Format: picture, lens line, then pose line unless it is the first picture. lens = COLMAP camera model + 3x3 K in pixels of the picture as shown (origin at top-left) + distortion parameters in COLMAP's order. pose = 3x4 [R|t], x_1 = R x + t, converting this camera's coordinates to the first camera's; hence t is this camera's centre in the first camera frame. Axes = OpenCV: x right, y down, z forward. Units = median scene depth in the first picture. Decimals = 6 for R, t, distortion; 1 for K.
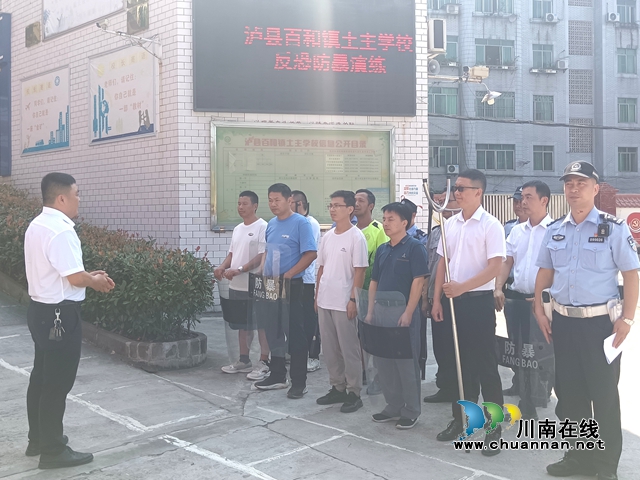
lens RADIAL K [[649.1, 0, 320.8], [0, 649.1, 210.4], [0, 0, 1]] dist [-0.003433, 0.013268]
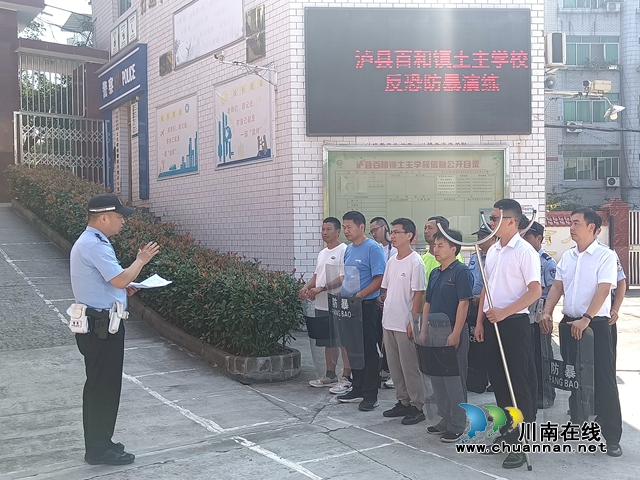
lens RADIAL K [[690.6, 0, 381.0], [0, 690.6, 241.4], [0, 0, 1]] dist [0.007623, -0.005123]
pose [[0.988057, -0.002836, -0.154061, 0.087276], [0.006340, 0.999732, 0.022263, -0.009280], [0.153957, -0.022974, 0.987810, -0.066389]]
